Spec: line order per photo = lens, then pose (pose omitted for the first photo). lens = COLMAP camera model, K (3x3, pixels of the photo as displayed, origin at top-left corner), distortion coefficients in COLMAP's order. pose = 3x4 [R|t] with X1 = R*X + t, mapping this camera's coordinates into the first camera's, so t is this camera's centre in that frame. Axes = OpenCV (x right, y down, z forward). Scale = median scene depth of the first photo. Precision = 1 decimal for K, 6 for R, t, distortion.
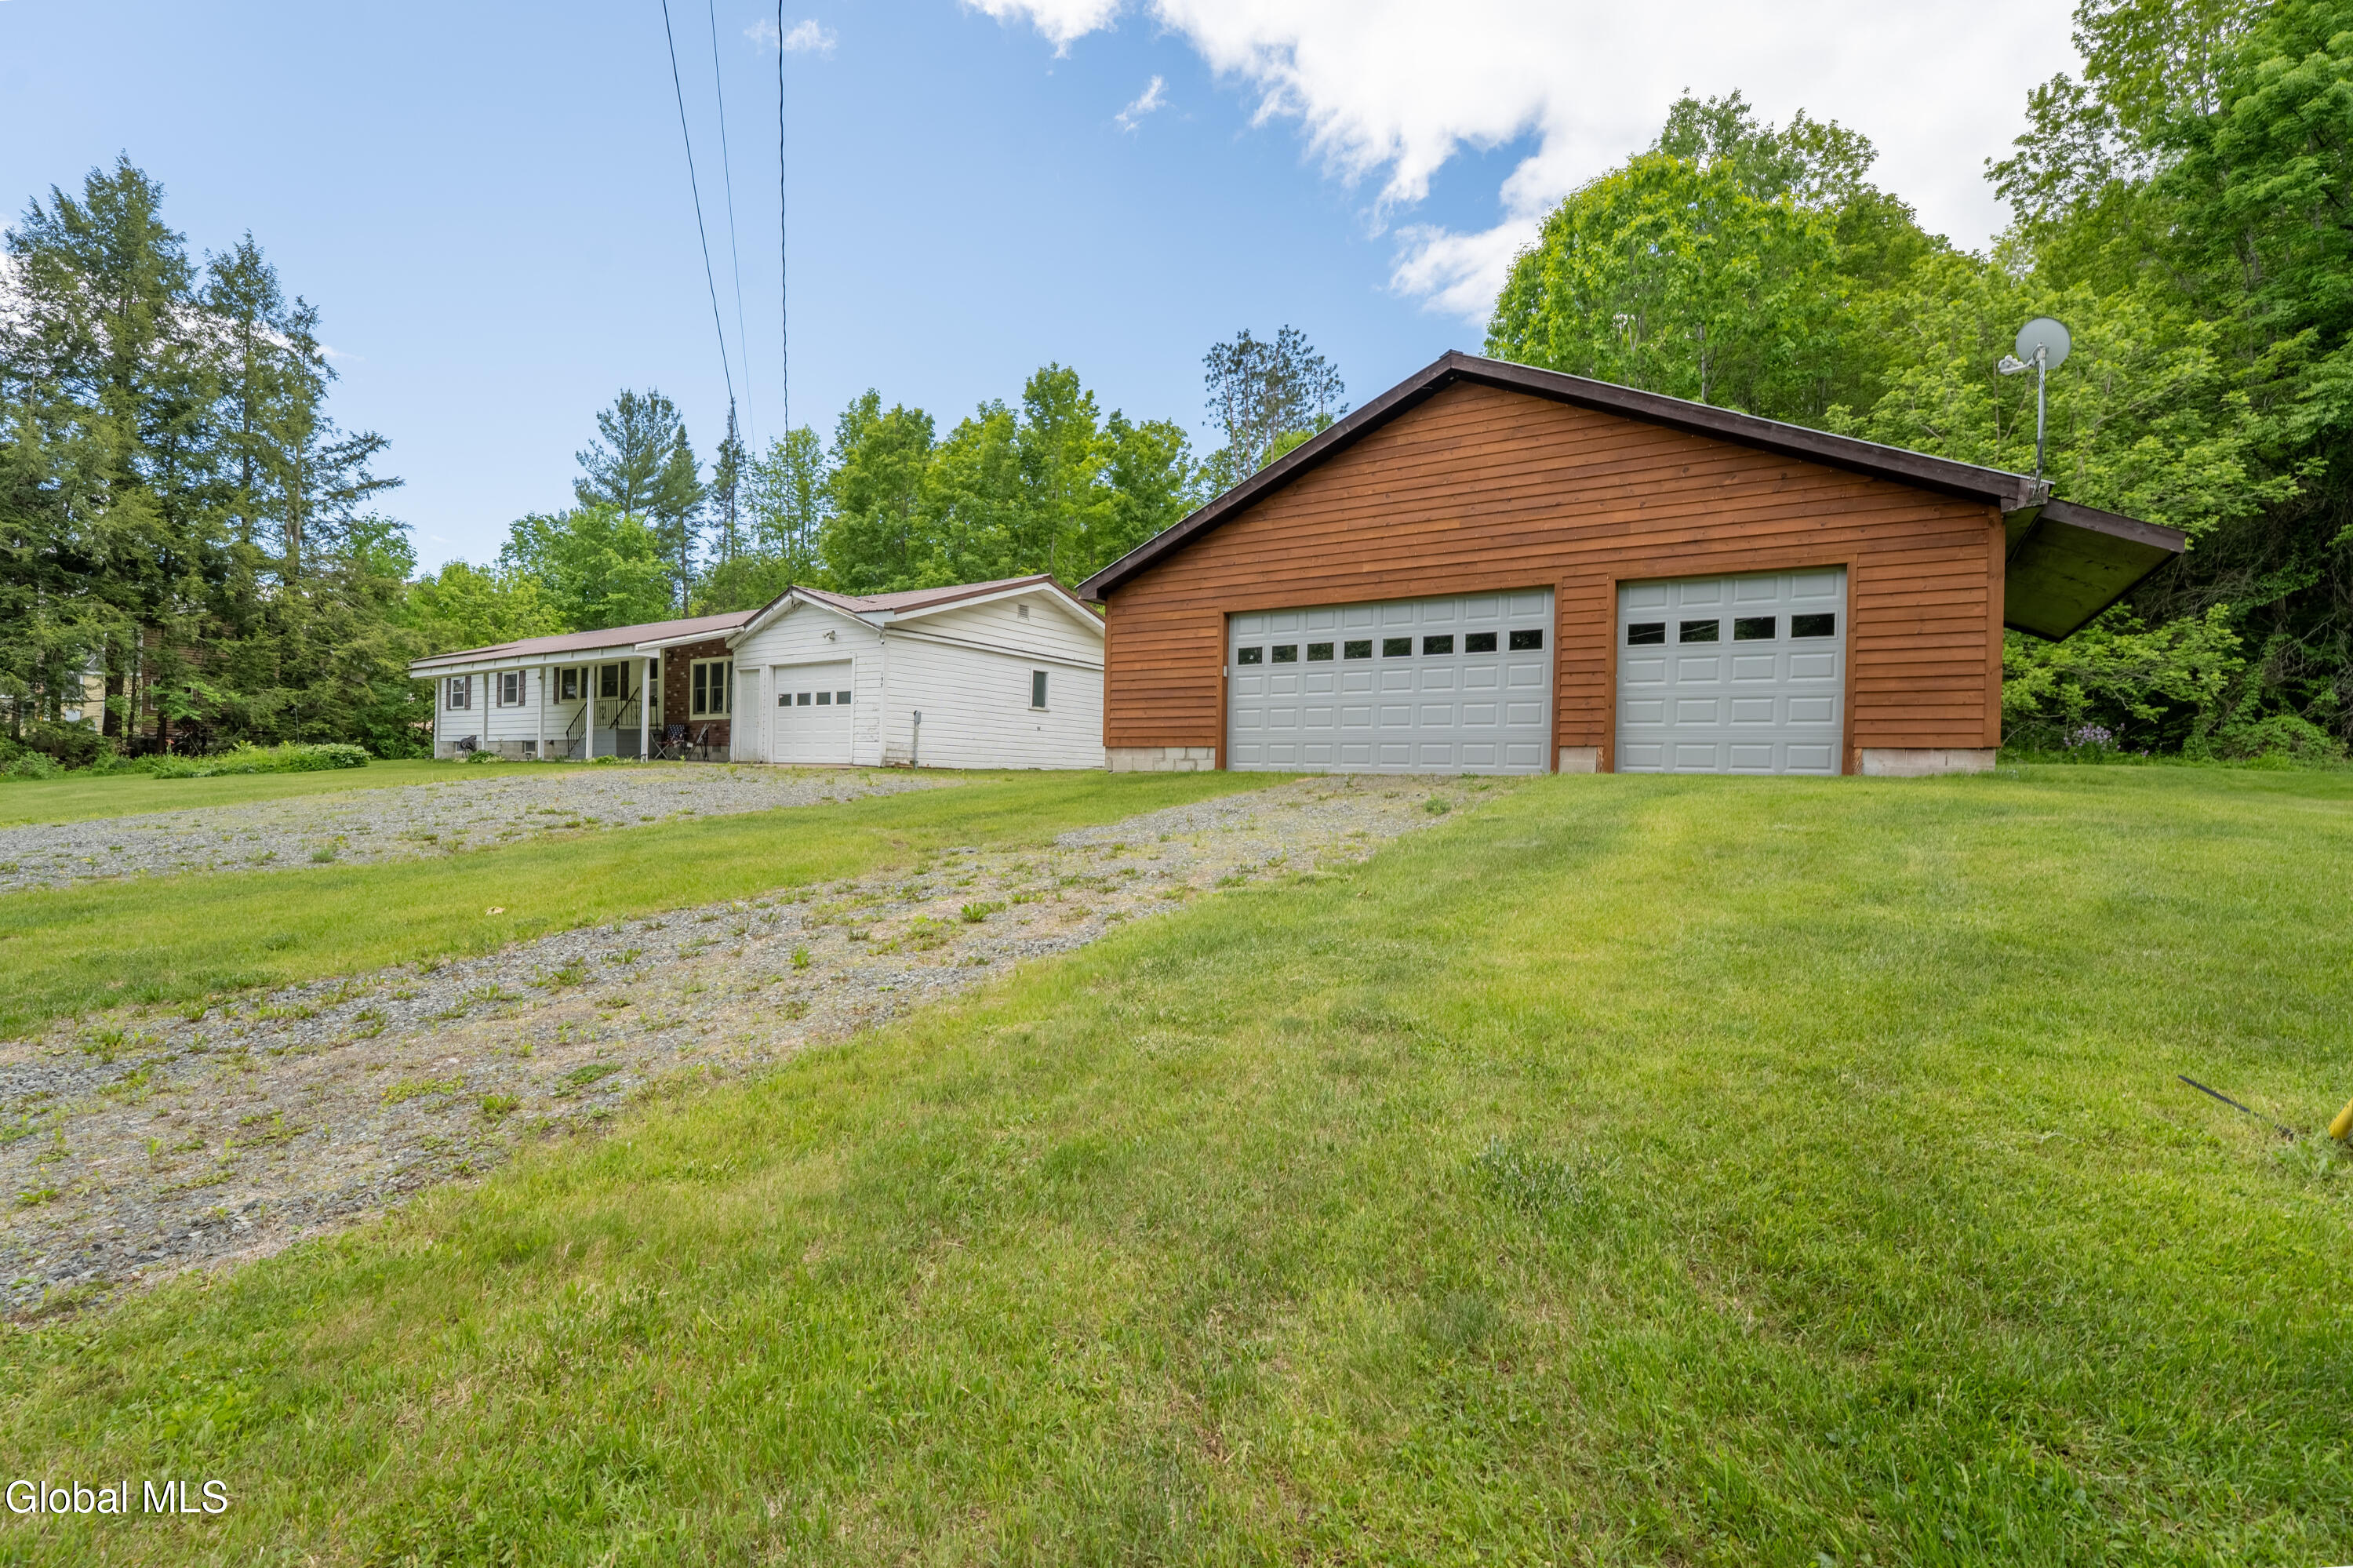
lens RADIAL K [[974.6, 0, 1223.8], [0, 974.6, 780.2], [0, 0, 1]] dist [-0.026290, 0.002553]
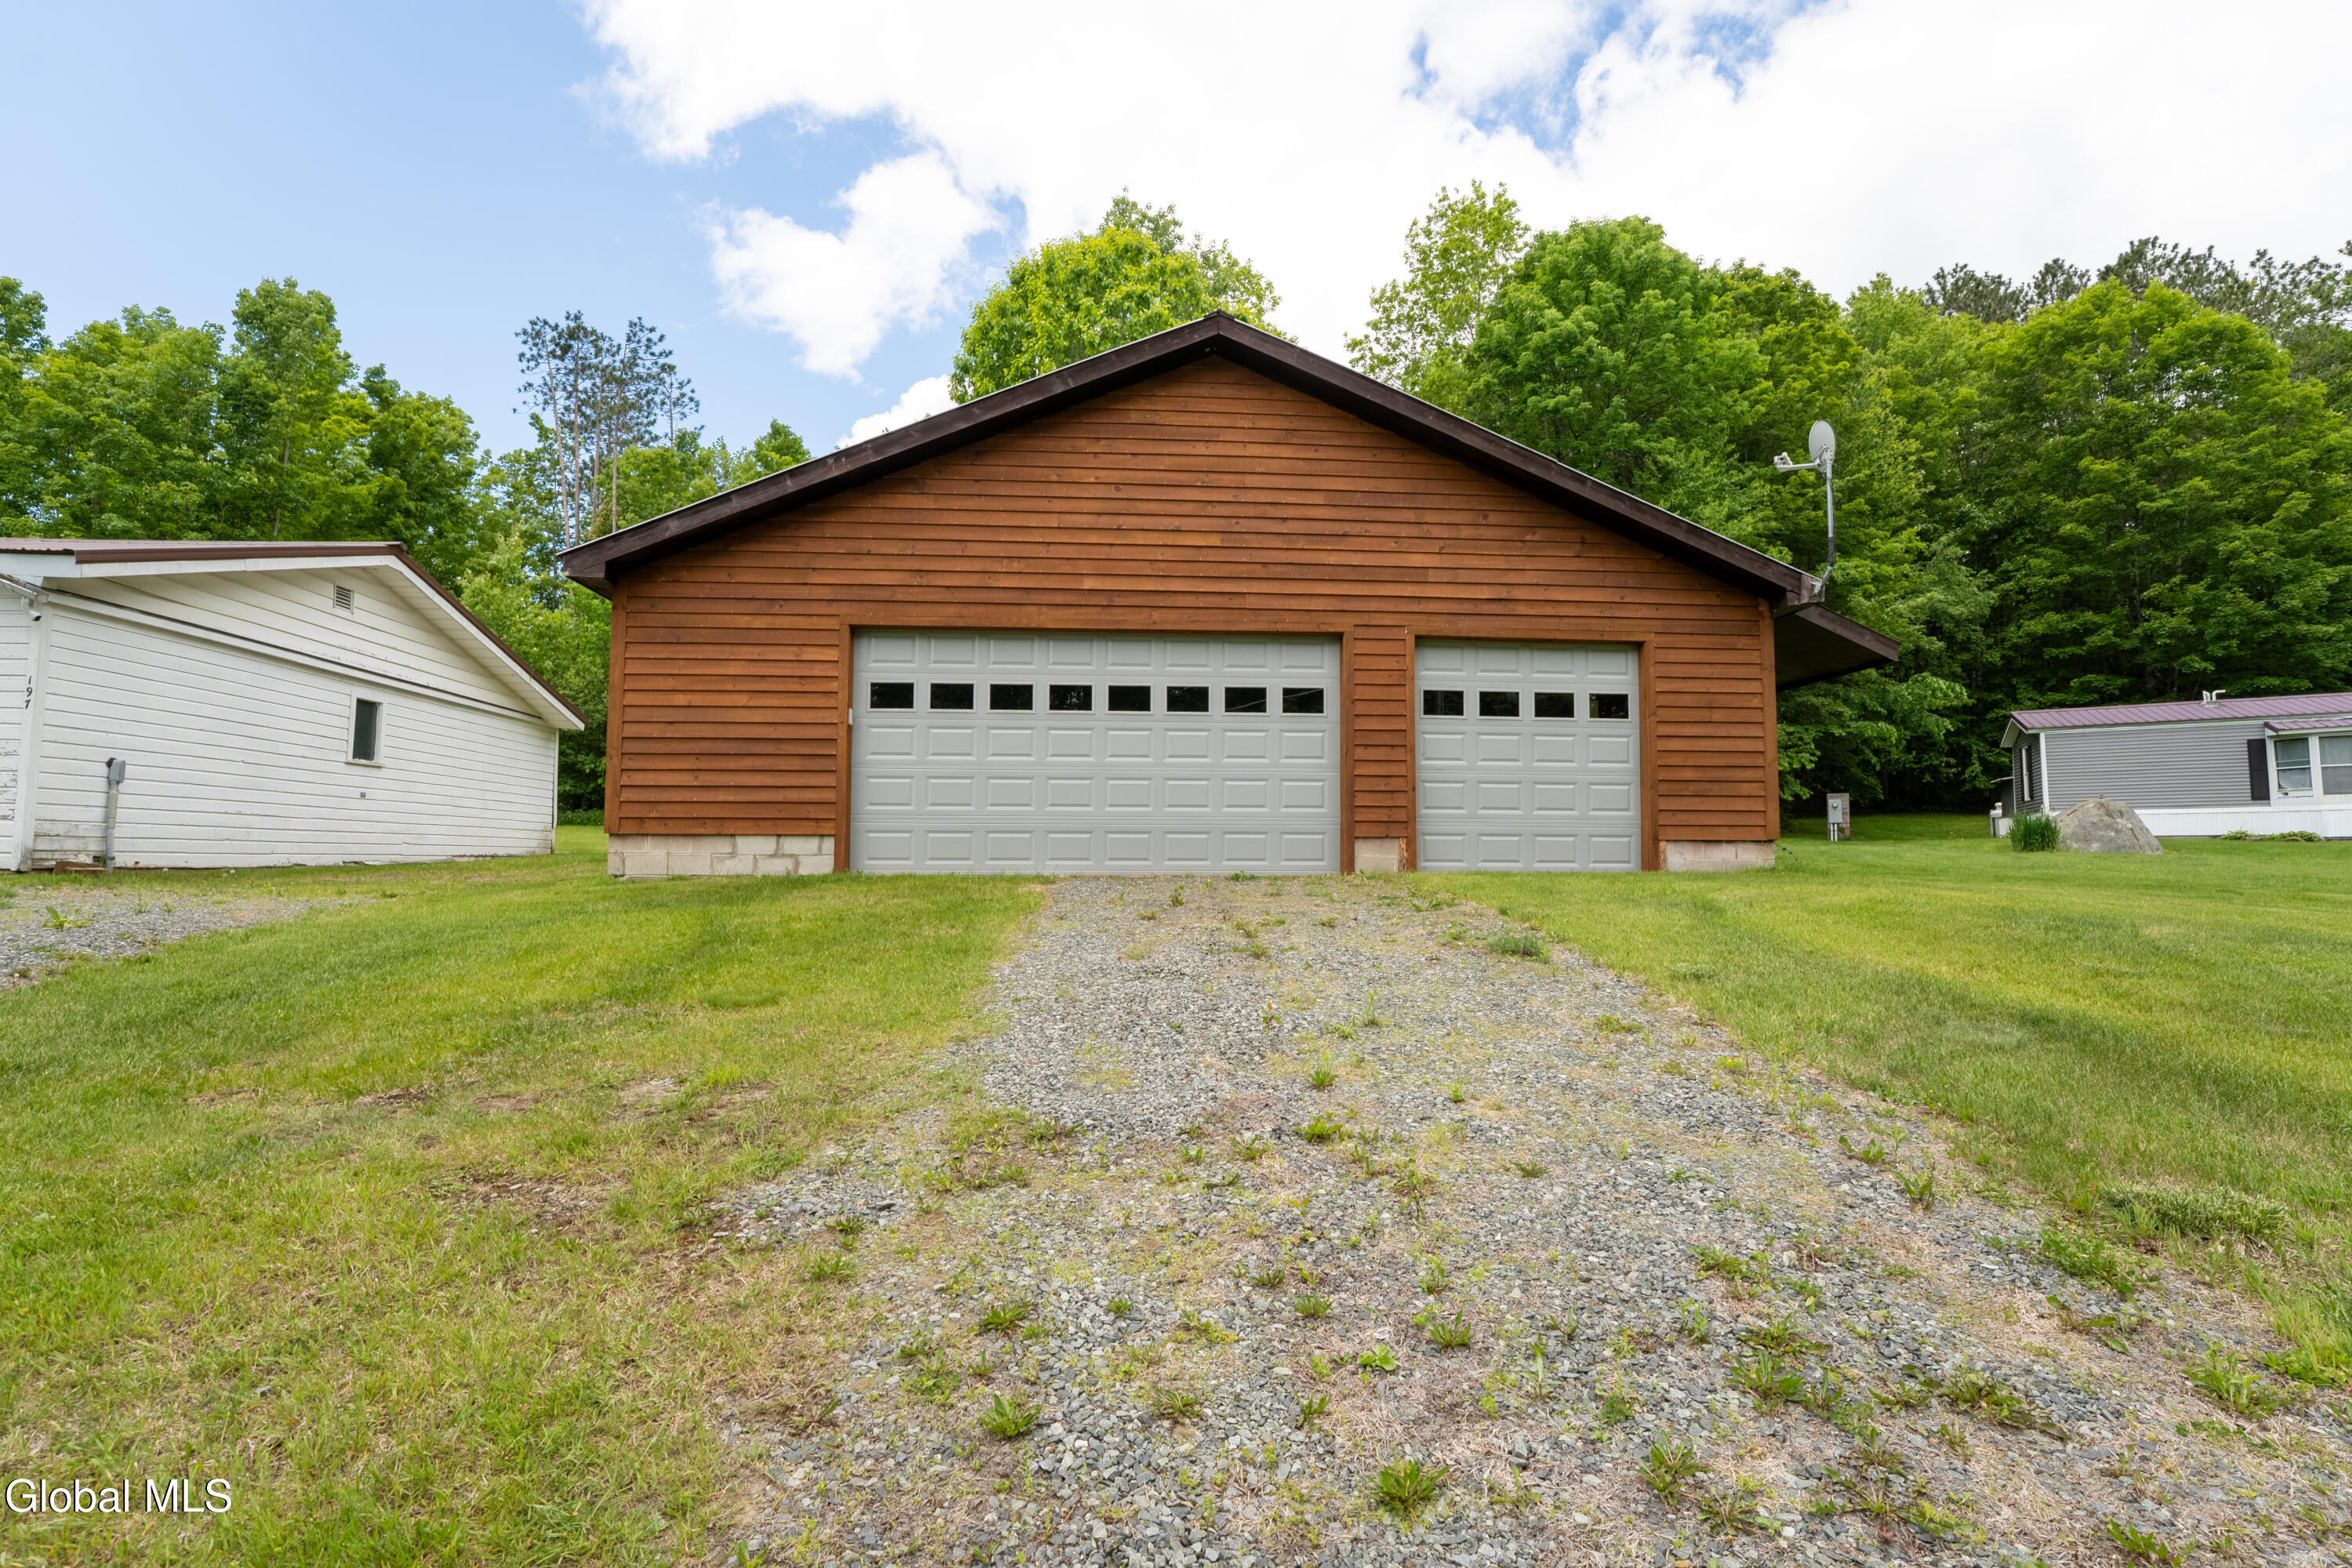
lens RADIAL K [[974.2, 0, 1152.0], [0, 974.2, 802.8], [0, 0, 1]] dist [-0.026290, 0.002553]
pose [[0.821675, 0.012866, 0.569811, -0.191296], [0.013012, 0.999061, -0.041321, -0.025839], [-0.569808, 0.041367, 0.820736, 0.353312]]
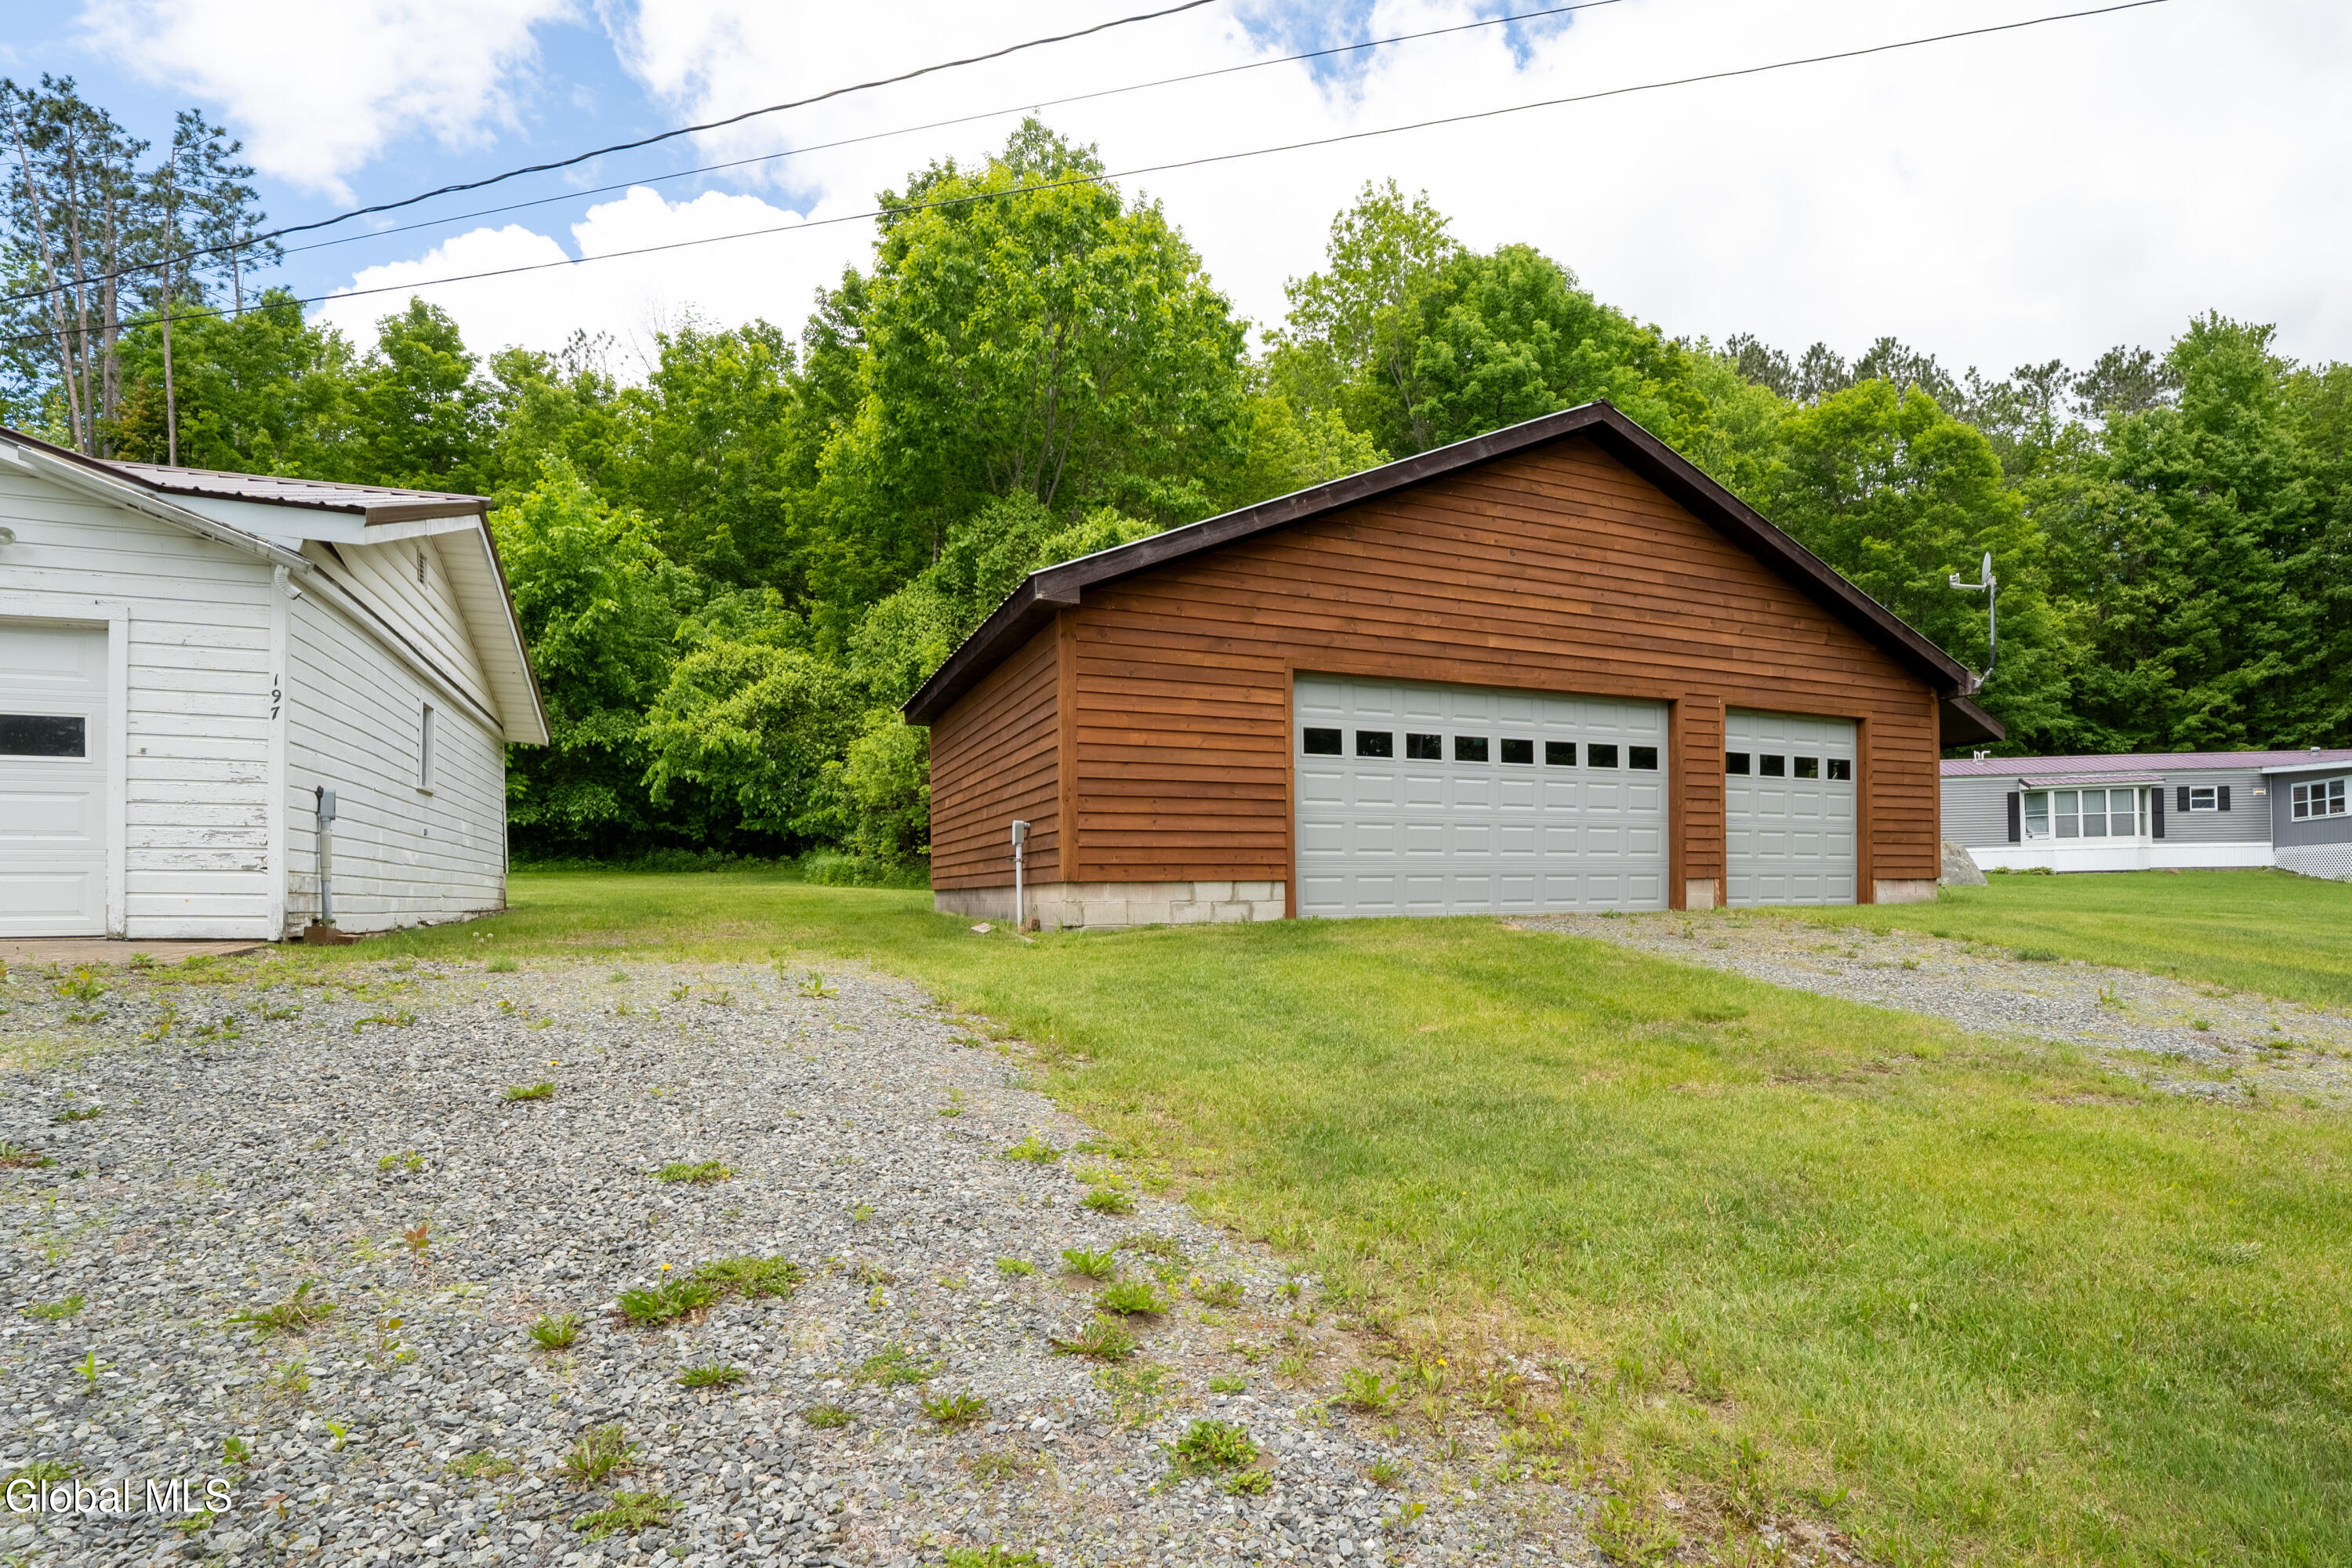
lens RADIAL K [[1126.2, 0, 1284.0], [0, 1126.2, 895.8], [0, 0, 1]] dist [-0.023578, 0.002366]
pose [[0.563112, -0.027844, 0.825912, -0.589726], [0.021566, 0.999587, 0.018995, -0.037317], [-0.826099, 0.007115, 0.563480, 0.570274]]
